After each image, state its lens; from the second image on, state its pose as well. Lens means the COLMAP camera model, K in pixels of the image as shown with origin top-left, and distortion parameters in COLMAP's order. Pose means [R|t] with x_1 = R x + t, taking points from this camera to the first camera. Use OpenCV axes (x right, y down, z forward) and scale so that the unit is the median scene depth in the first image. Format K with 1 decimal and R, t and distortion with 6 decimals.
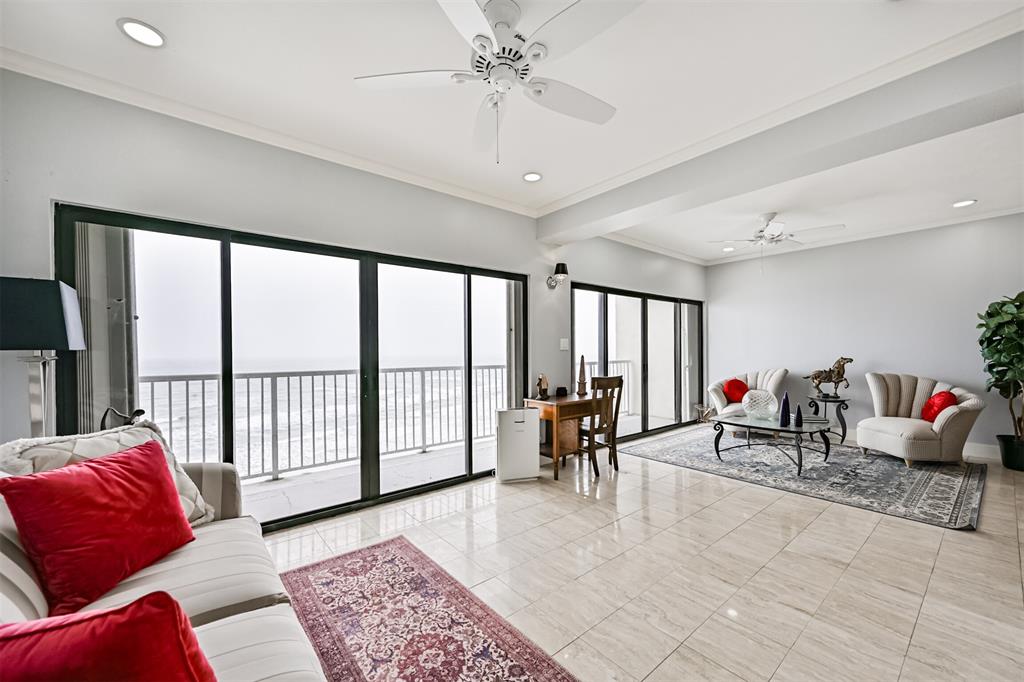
lens RADIAL K [[417.1, 0, 515.5], [0, 417.1, 346.3], [0, 0, 1]] dist [-0.002381, -0.001103]
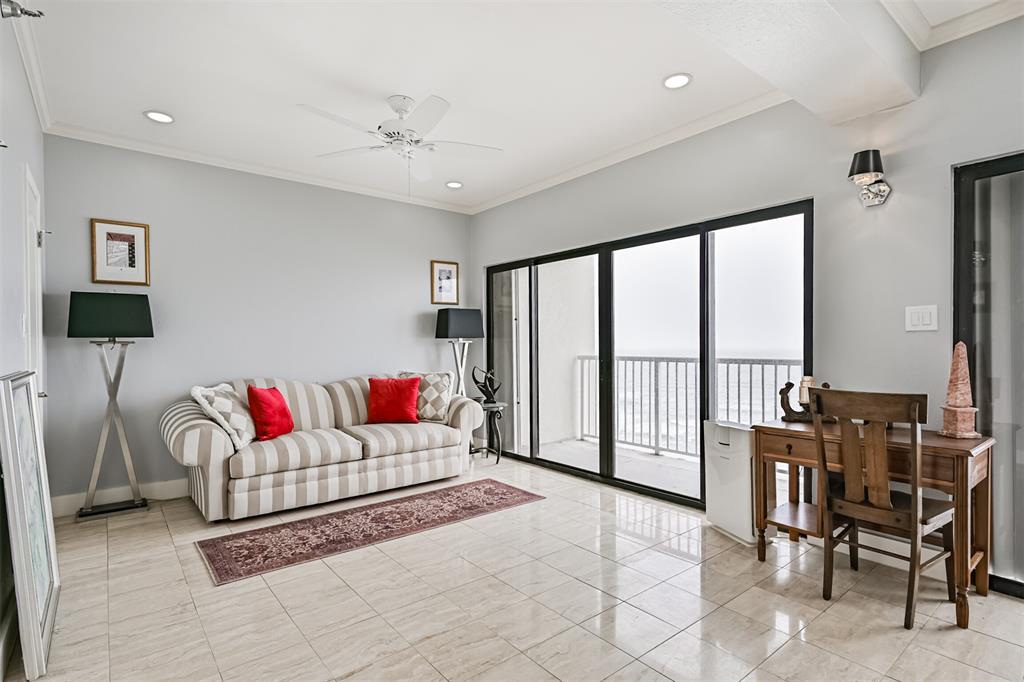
lens RADIAL K [[527.0, 0, 518.2], [0, 527.0, 338.4], [0, 0, 1]] dist [0.007975, 0.000696]
pose [[-0.037695, 0.001635, -0.999288, 0.815913], [0.025364, 0.999678, 0.000679, 0.001444], [0.998967, -0.025320, -0.037724, 0.666899]]
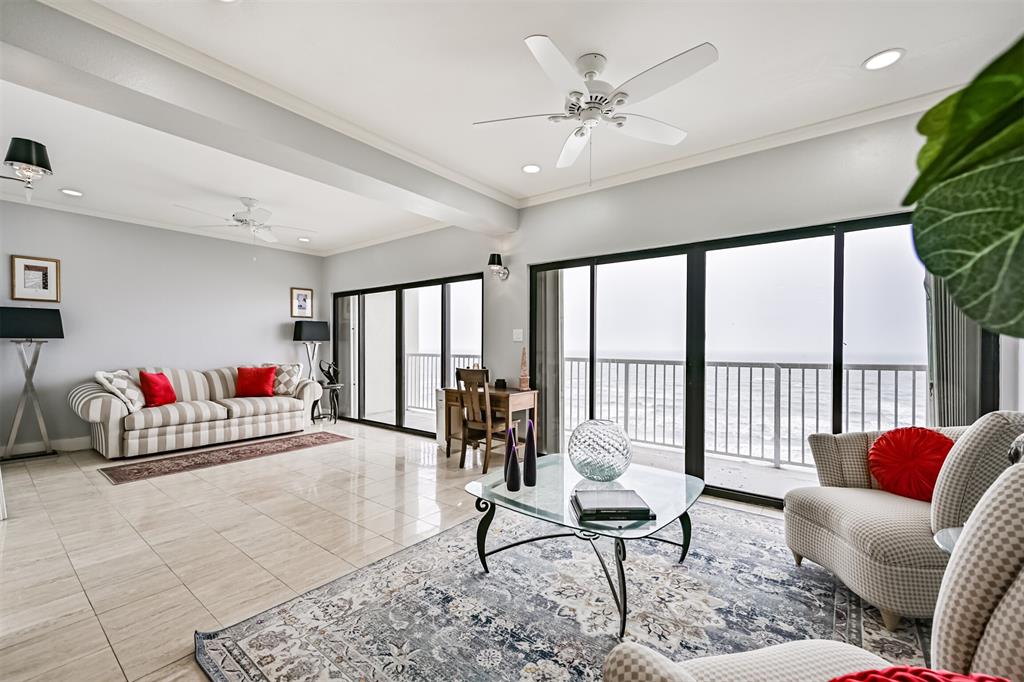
lens RADIAL K [[436.3, 0, 527.1], [0, 436.3, 342.3], [0, 0, 1]] dist [0.002705, 0.000820]
pose [[0.201452, 0.006093, -0.979480, 1.253914], [0.011758, 0.999894, 0.008638, -0.001494], [0.979428, -0.013257, 0.201359, 0.931332]]
